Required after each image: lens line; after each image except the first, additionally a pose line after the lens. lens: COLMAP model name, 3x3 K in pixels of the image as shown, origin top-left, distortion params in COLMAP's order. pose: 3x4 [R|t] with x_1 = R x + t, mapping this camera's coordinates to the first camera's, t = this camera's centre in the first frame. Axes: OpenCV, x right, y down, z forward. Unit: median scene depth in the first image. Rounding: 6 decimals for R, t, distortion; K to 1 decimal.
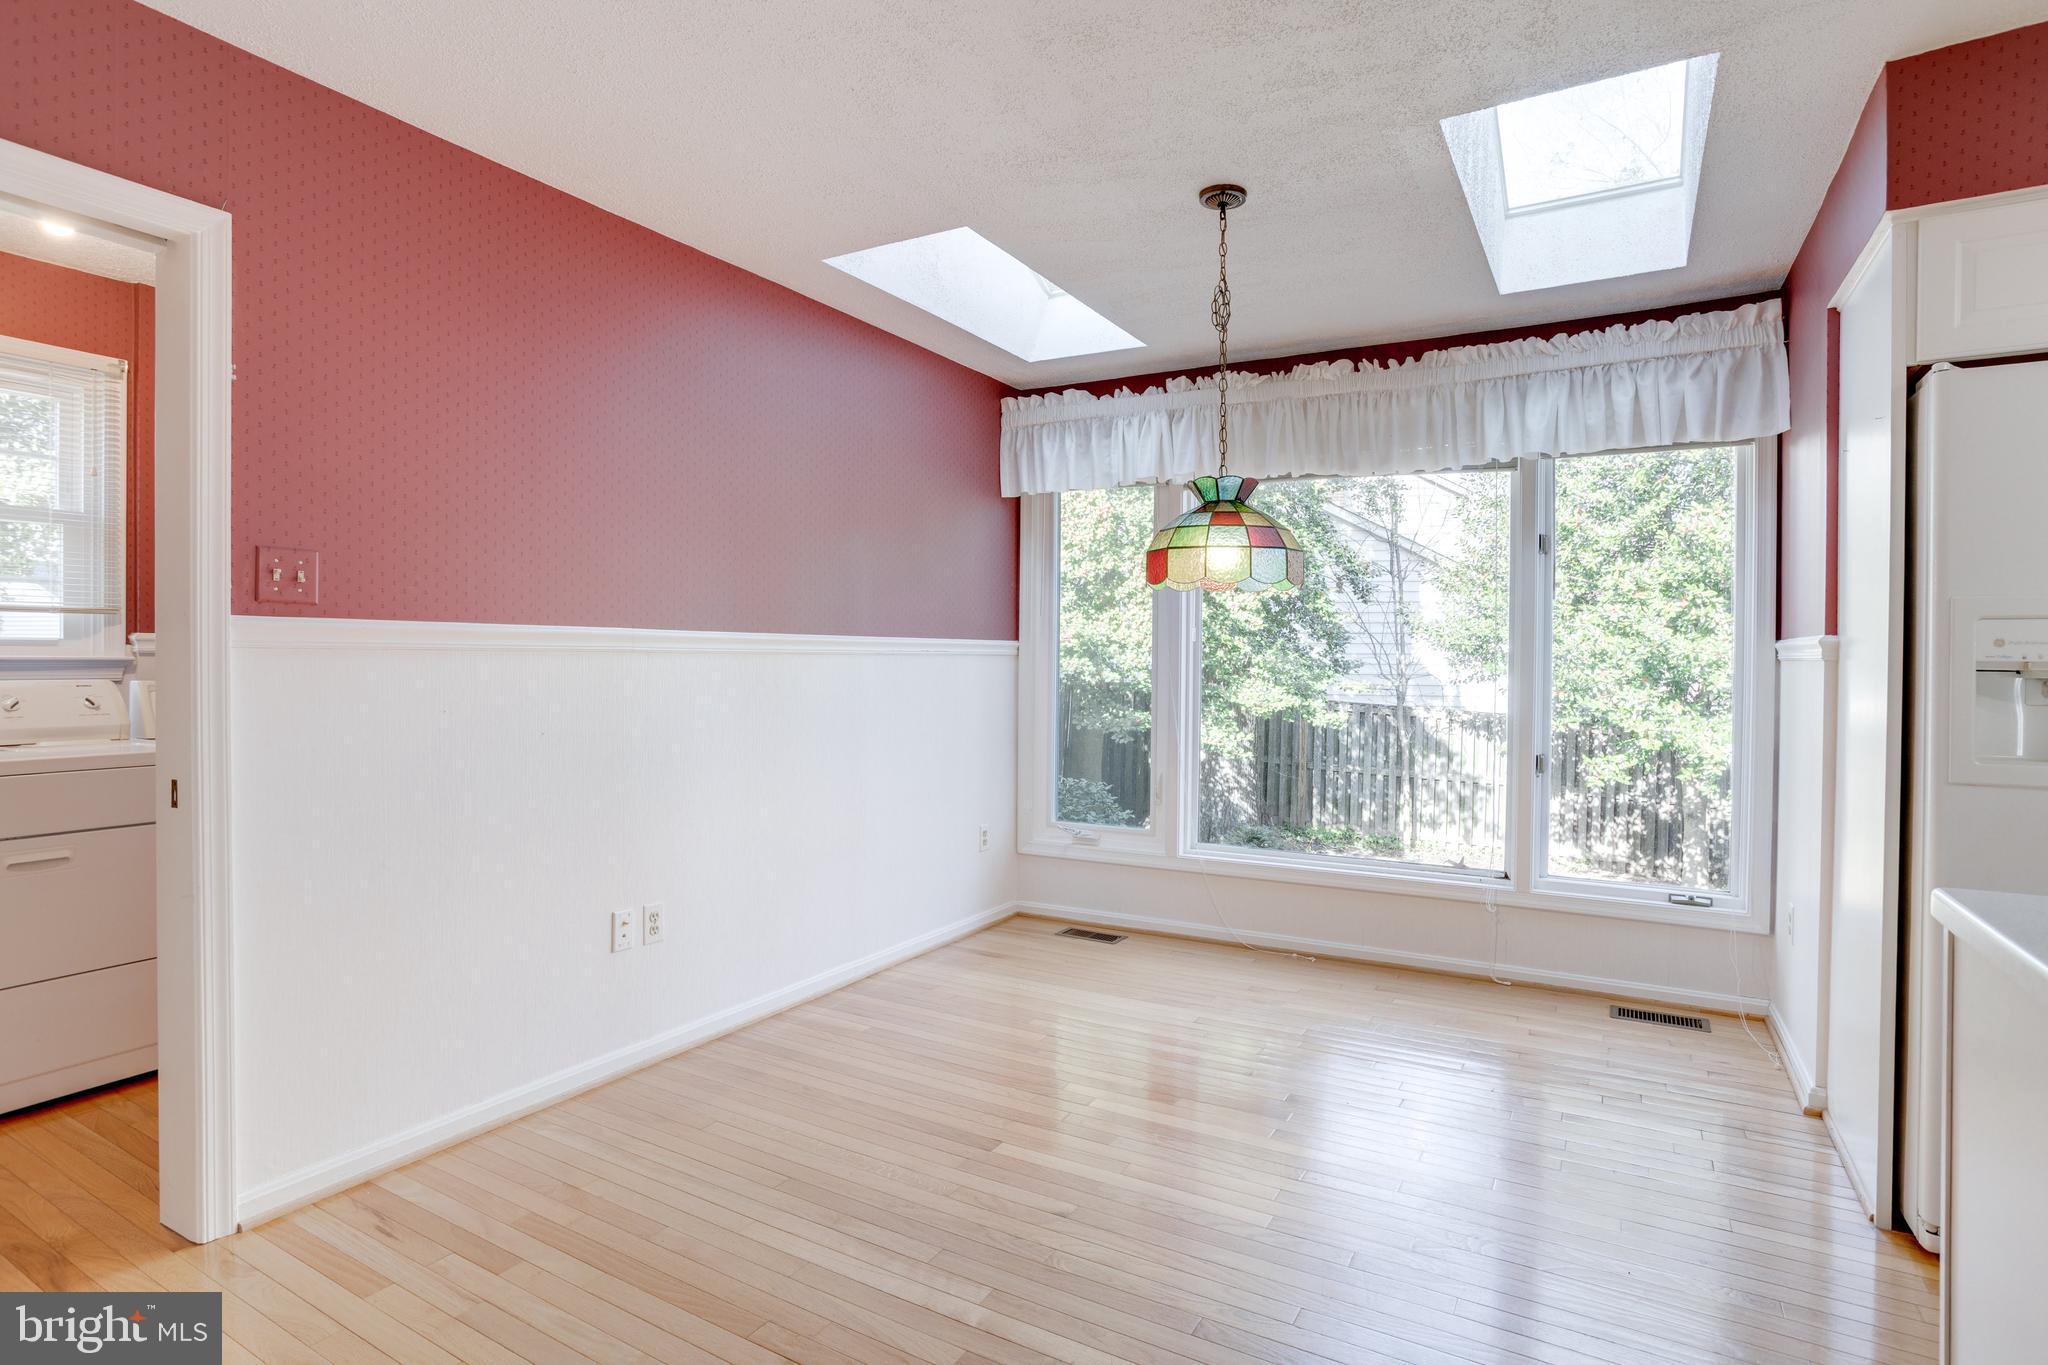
lens RADIAL K [[1017.4, 0, 1011.1], [0, 1017.4, 677.6], [0, 0, 1]] dist [-0.043960, 0.021460]
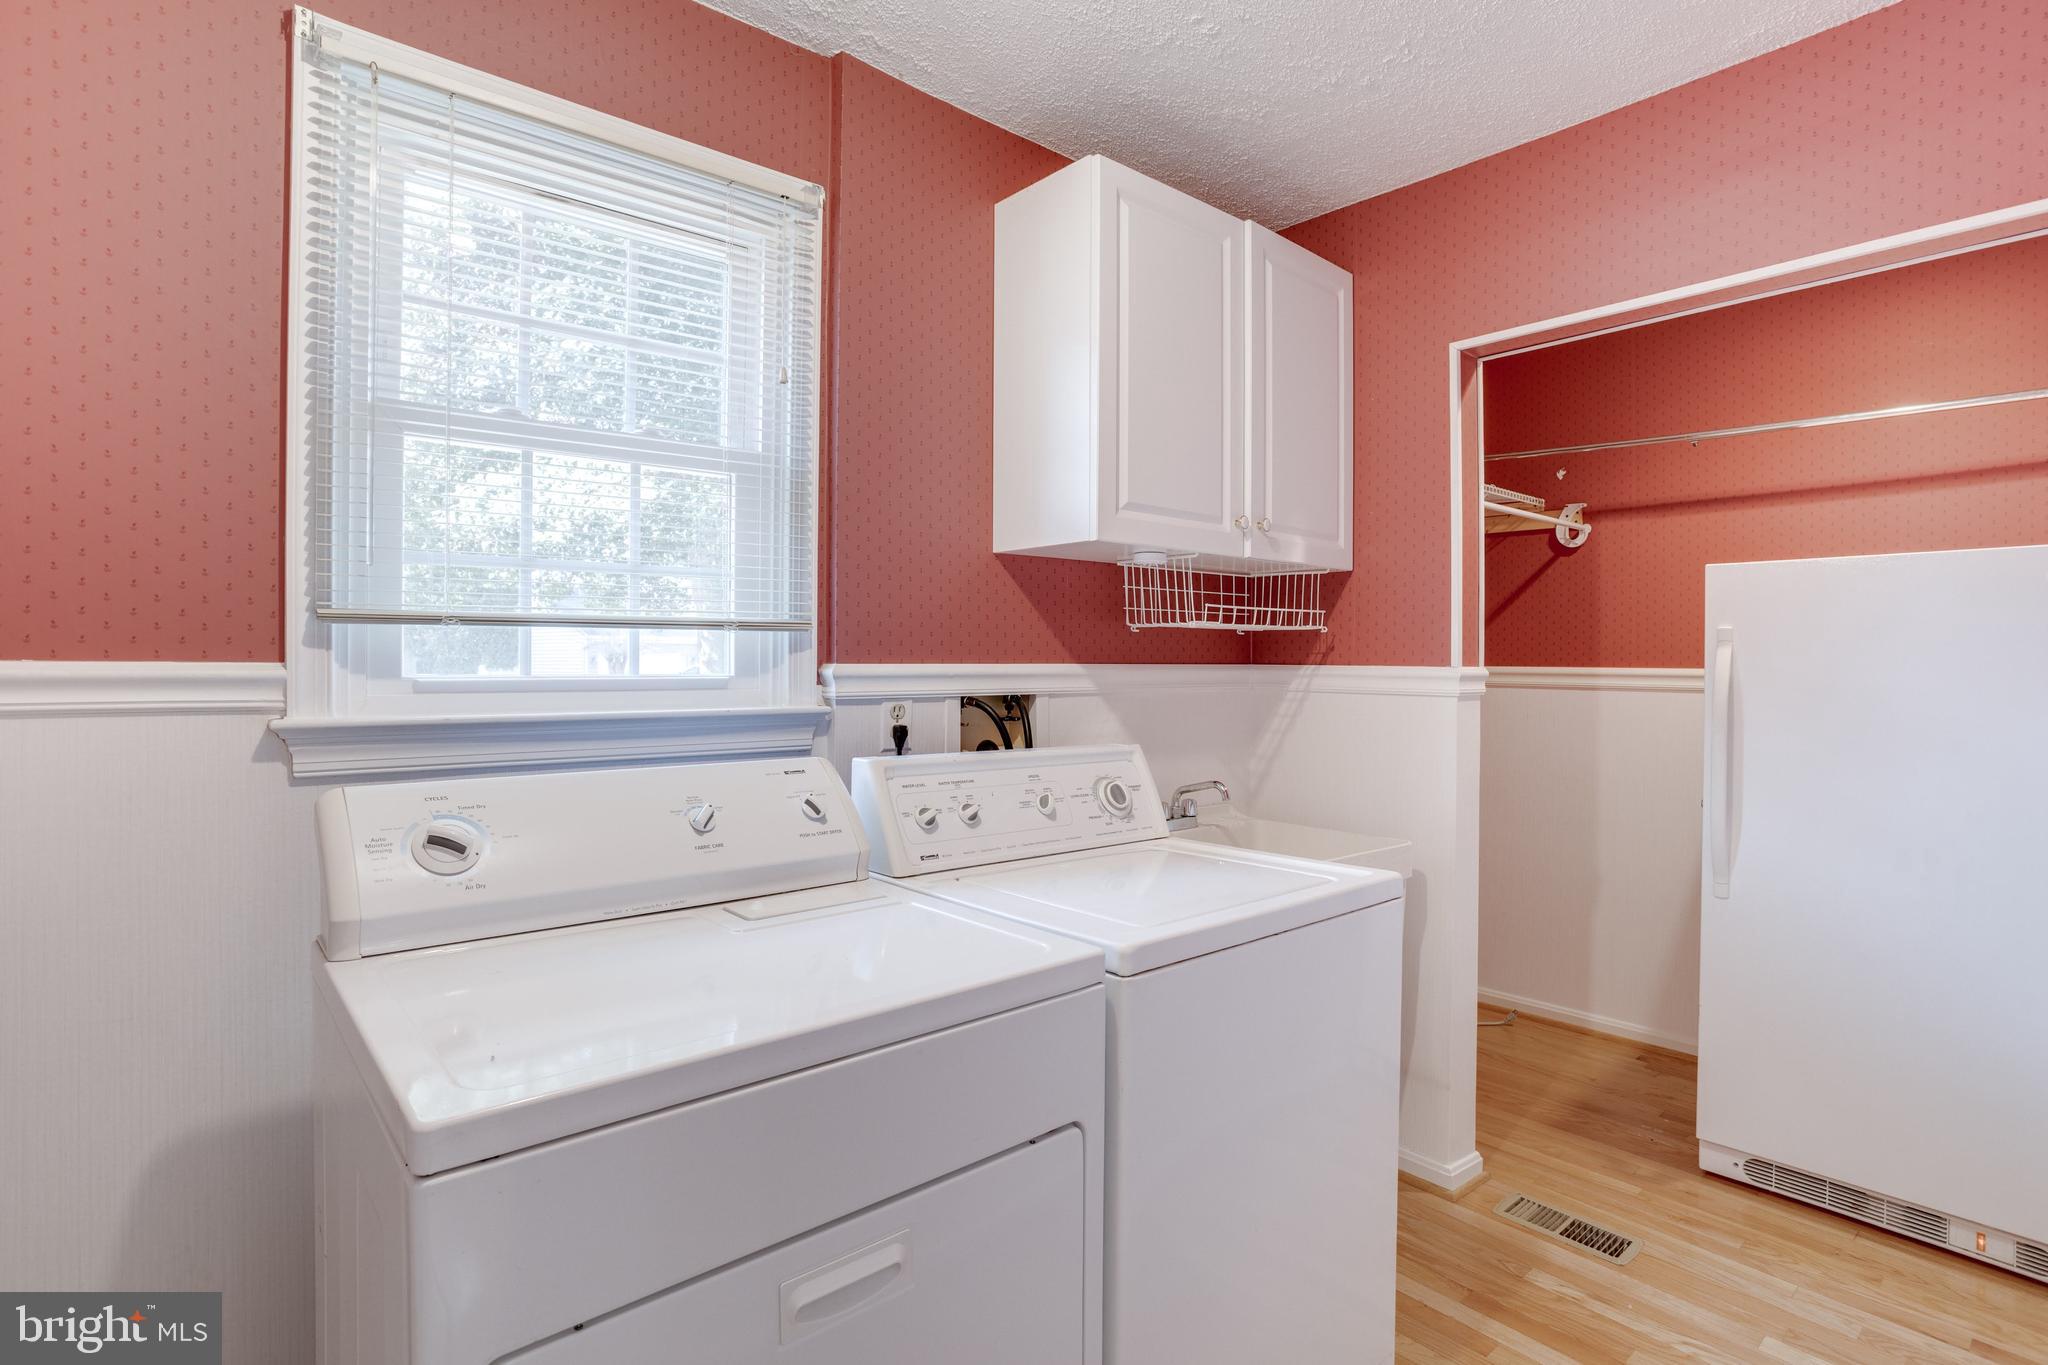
lens RADIAL K [[1017.4, 0, 1011.1], [0, 1017.4, 677.6], [0, 0, 1]] dist [-0.043960, 0.021460]
pose [[0.945350, 0.002748, -0.326047, -0.543948], [-0.003133, 0.999995, -0.000656, -0.034010], [0.326044, 0.001642, 0.945353, 0.448100]]
